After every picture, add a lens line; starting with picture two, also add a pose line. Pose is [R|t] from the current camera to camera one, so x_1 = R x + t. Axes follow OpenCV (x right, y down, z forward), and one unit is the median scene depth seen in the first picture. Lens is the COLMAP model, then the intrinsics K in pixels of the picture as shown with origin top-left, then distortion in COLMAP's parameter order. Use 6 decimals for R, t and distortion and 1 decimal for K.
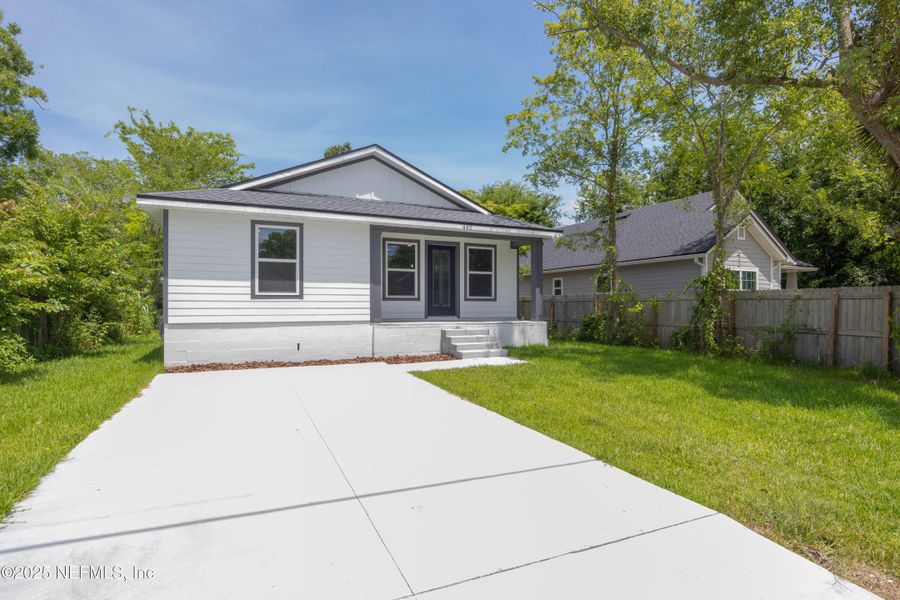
lens RADIAL K [[462.2, 0, 455.5], [0, 462.2, 293.2], [0, 0, 1]] dist [-0.013695, -0.000643]
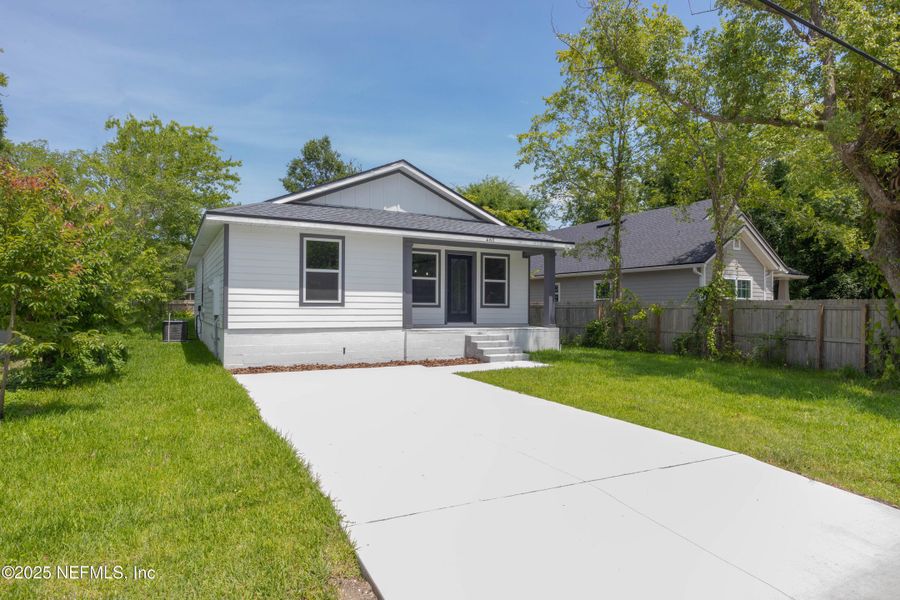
lens RADIAL K [[512.7, 0, 445.4], [0, 512.7, 286.2], [0, 0, 1]] dist [-0.002893, -0.003805]
pose [[0.998764, 0.008428, 0.048994, -0.129562], [-0.007689, 0.999854, -0.015255, -0.015330], [-0.049115, 0.014860, 0.998683, -0.175285]]
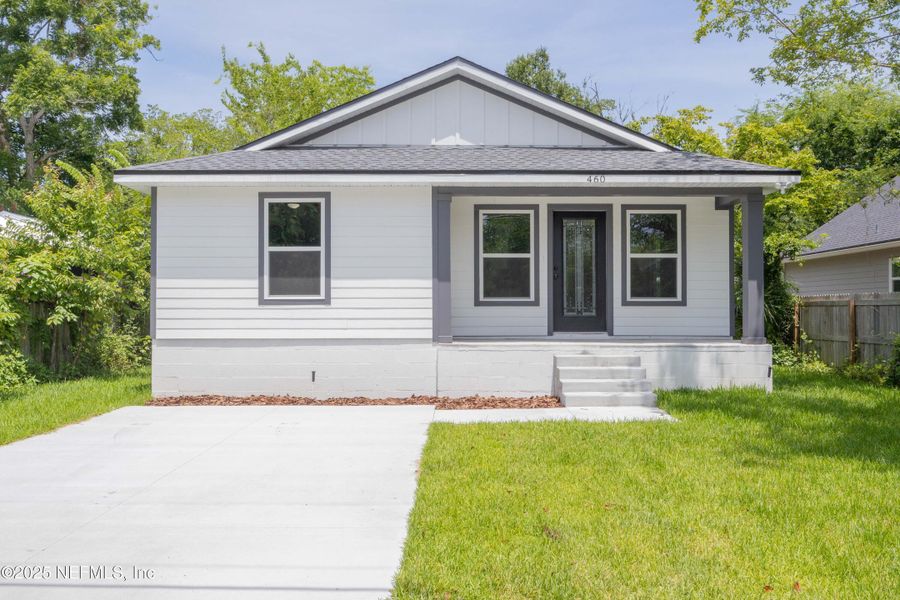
lens RADIAL K [[775.2, 0, 454.9], [0, 775.2, 276.7], [0, 0, 1]] dist [-0.037719, 0.032958]
pose [[0.907986, -0.019735, -0.418535, 0.256567], [0.012193, 0.999712, -0.020688, -0.002405], [0.418823, 0.013682, 0.907965, 0.047596]]
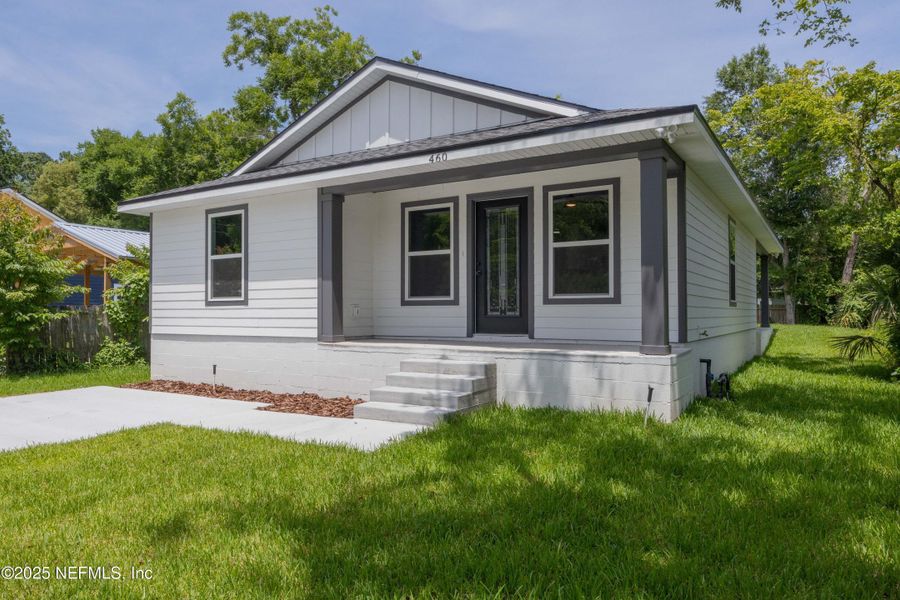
lens RADIAL K [[609.3, 0, 433.3], [0, 609.3, 295.8], [0, 0, 1]] dist [-0.038126, 0.000965]
pose [[0.547791, -0.025573, -0.836224, 0.545148], [0.024349, 0.999597, -0.014619, 0.015640], [0.836261, -0.012353, 0.548193, 0.604049]]
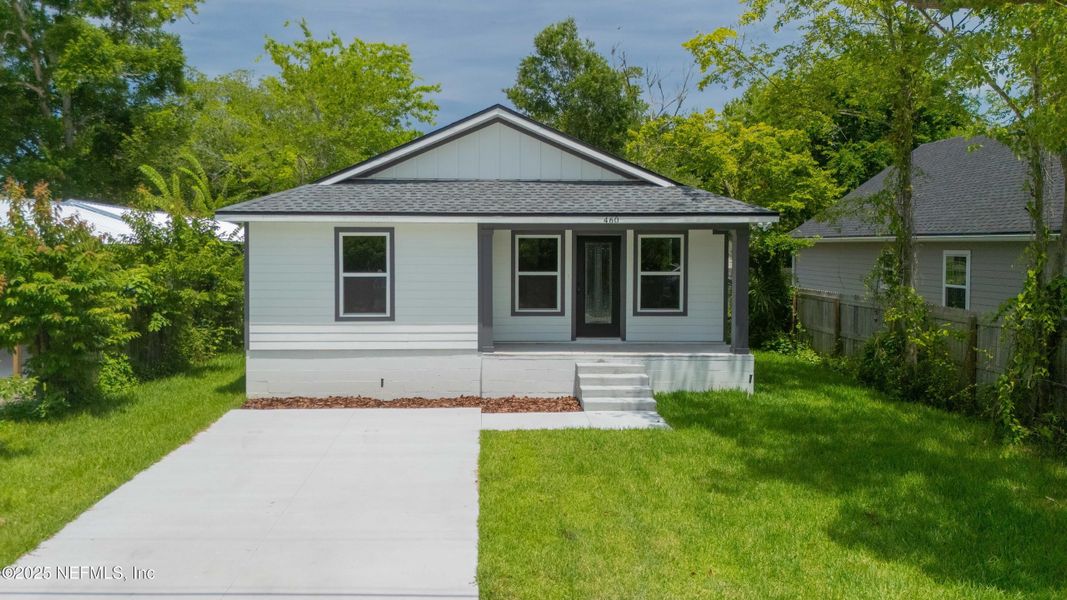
lens RADIAL K [[810.0, 0, 499.7], [0, 810.0, 209.2], [0, 0, 1]] dist [0.013799, -0.004044]
pose [[0.917572, -0.012940, -0.397359, 0.349986], [0.006801, 0.999835, -0.016853, -0.135317], [0.397511, 0.012762, 0.917509, -0.207408]]
